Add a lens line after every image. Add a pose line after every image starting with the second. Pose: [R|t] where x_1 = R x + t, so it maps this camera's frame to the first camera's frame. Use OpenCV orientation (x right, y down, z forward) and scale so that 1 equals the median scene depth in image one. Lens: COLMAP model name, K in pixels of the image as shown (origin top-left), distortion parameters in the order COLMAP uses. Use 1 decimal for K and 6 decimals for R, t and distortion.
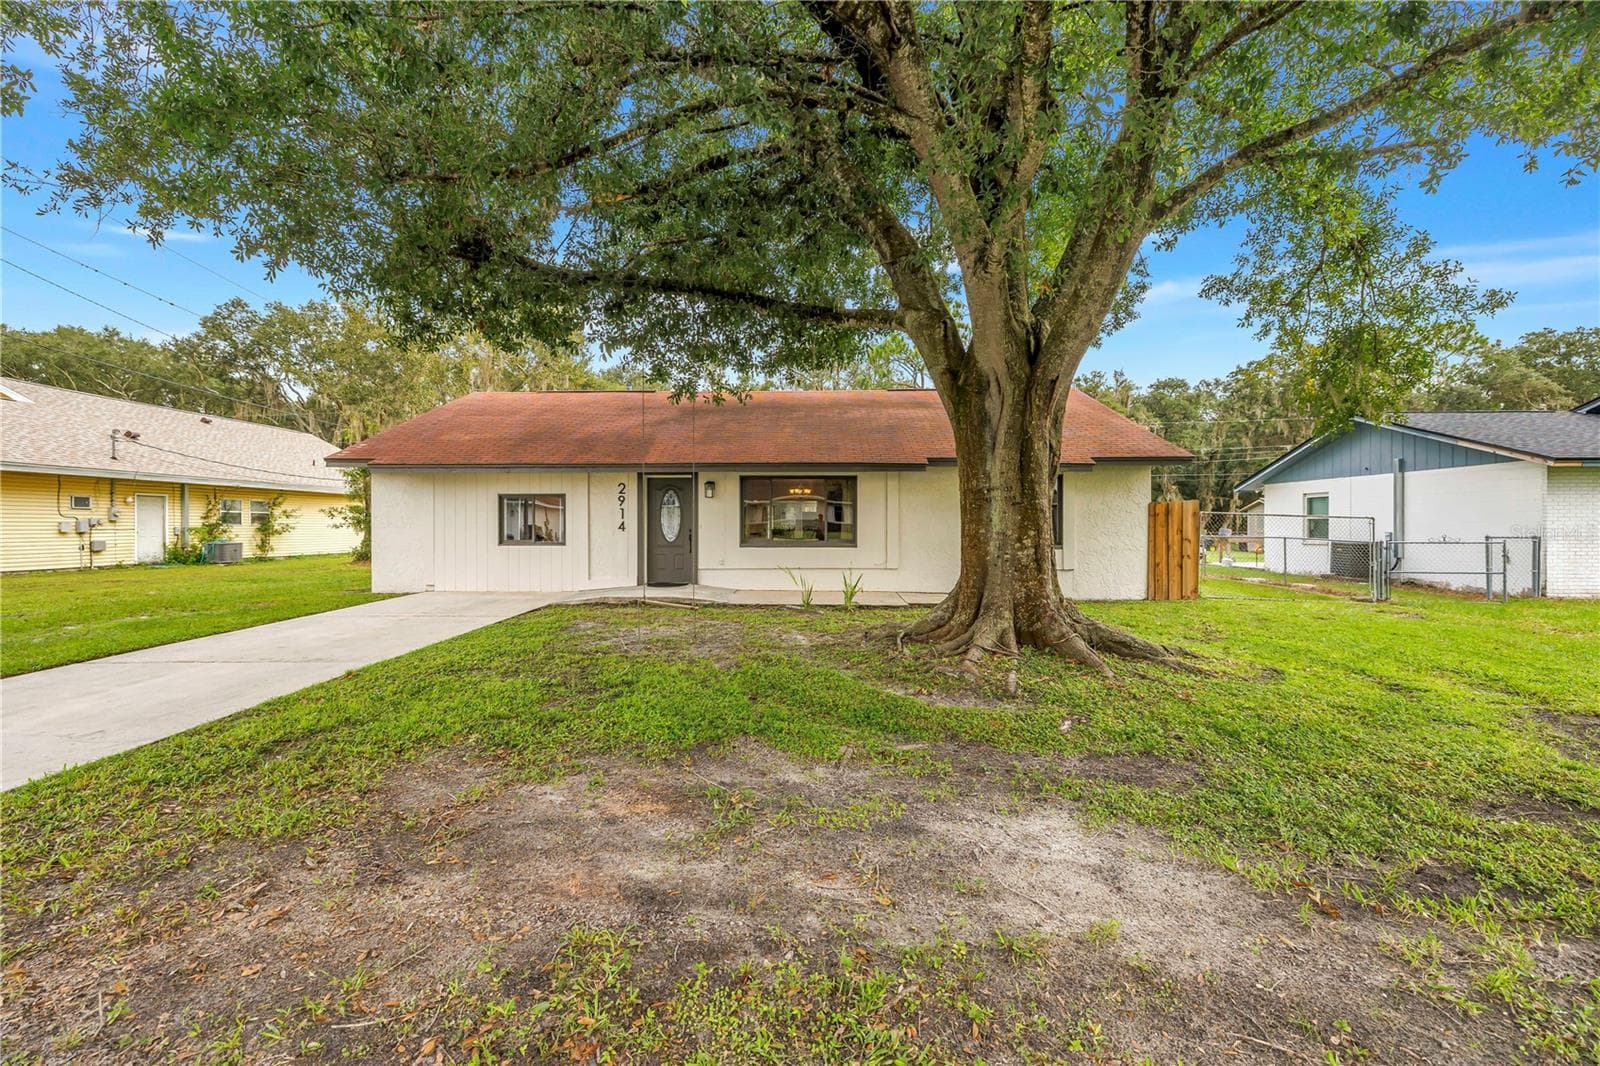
lens RADIAL K [[674.9, 0, 795.3], [0, 674.9, 528.0], [0, 0, 1]] dist [0.000878, -0.000022]
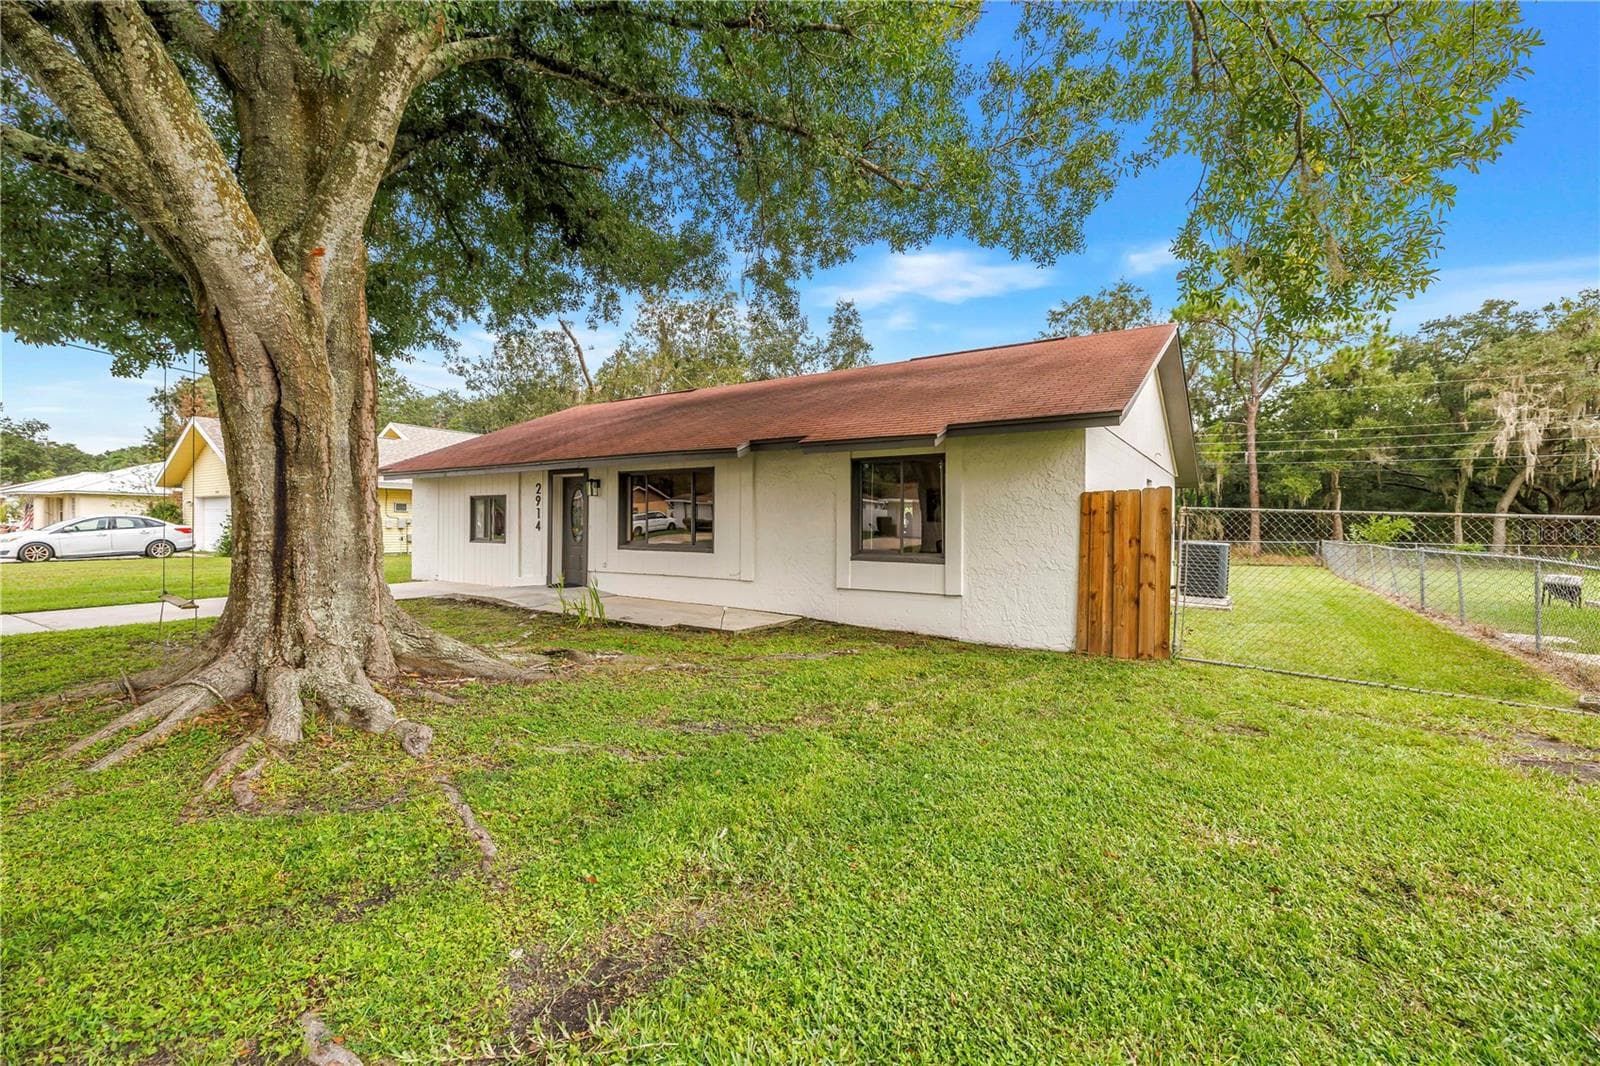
lens RADIAL K [[674.9, 0, 795.3], [0, 674.9, 528.0], [0, 0, 1]] dist [0.000878, -0.000022]
pose [[0.848252, 0.008721, -0.529521, 0.618696], [-0.011174, 0.999937, -0.001432, -0.002320], [0.529475, 0.007132, 0.848296, 0.339023]]
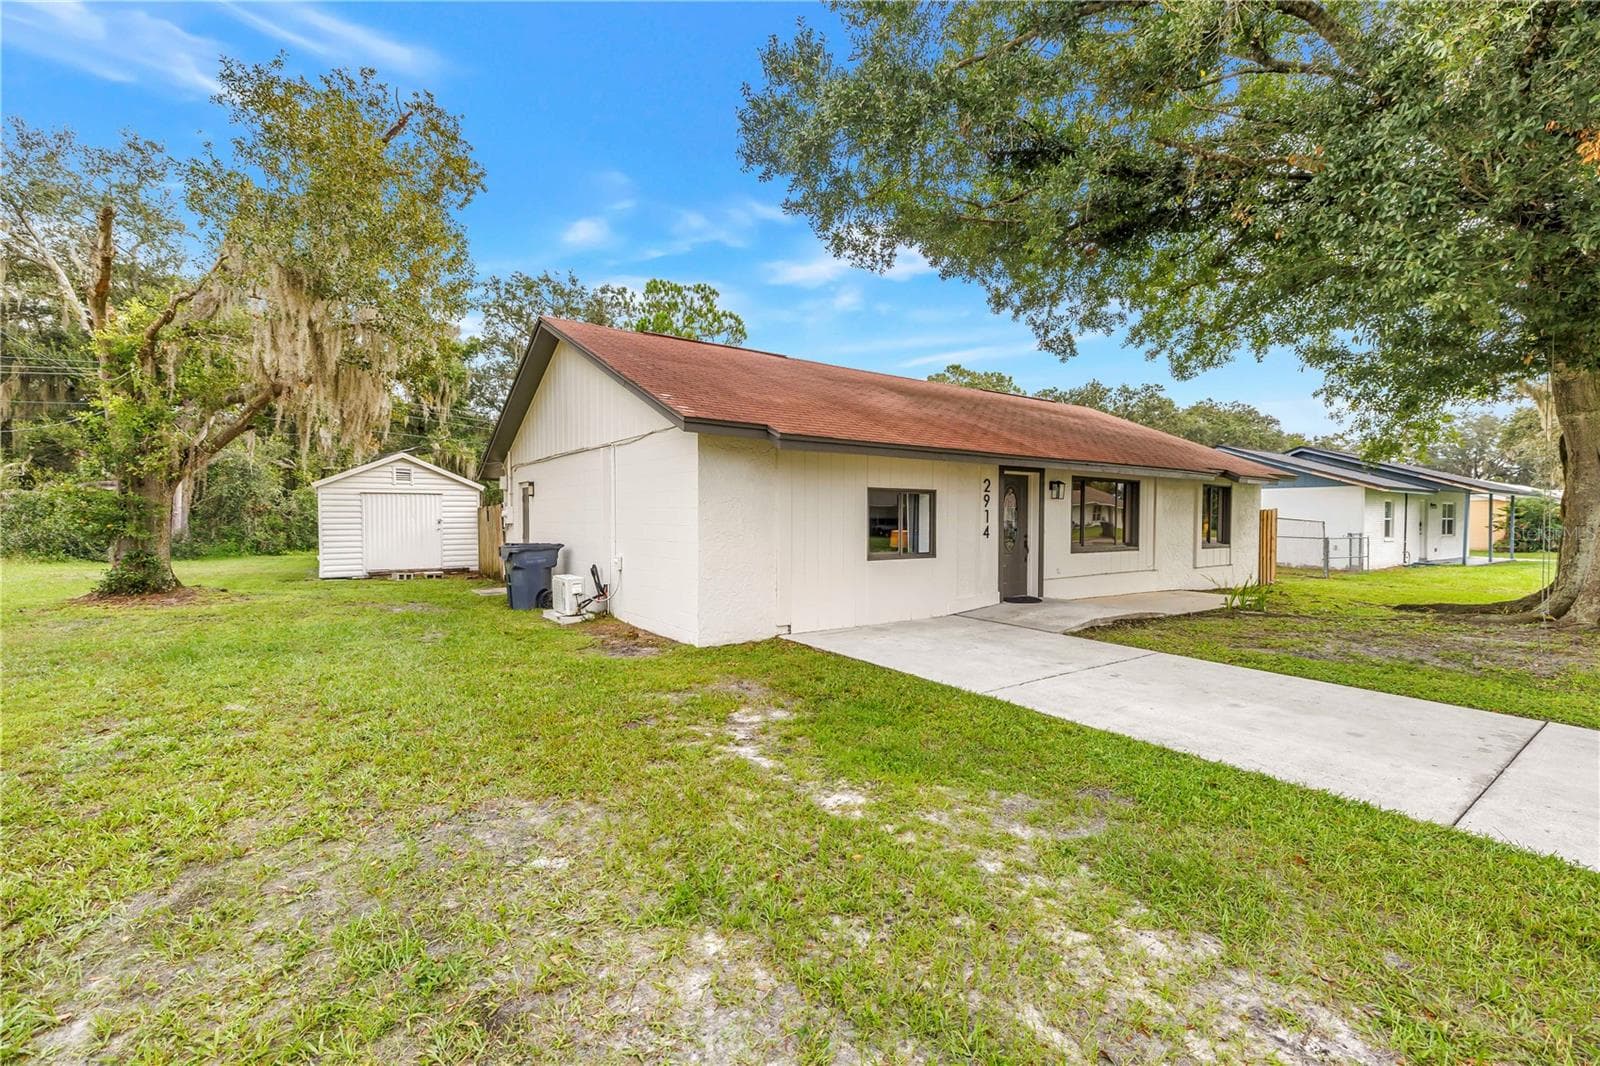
lens RADIAL K [[684.8, 0, 849.3], [0, 684.8, 552.9], [0, 0, 1]] dist [0.000121, -0.000939]
pose [[0.782300, -0.026123, 0.622354, -0.906361], [-0.006405, 0.998730, 0.049973, -0.017603], [-0.622869, -0.043080, 0.781139, 0.454717]]
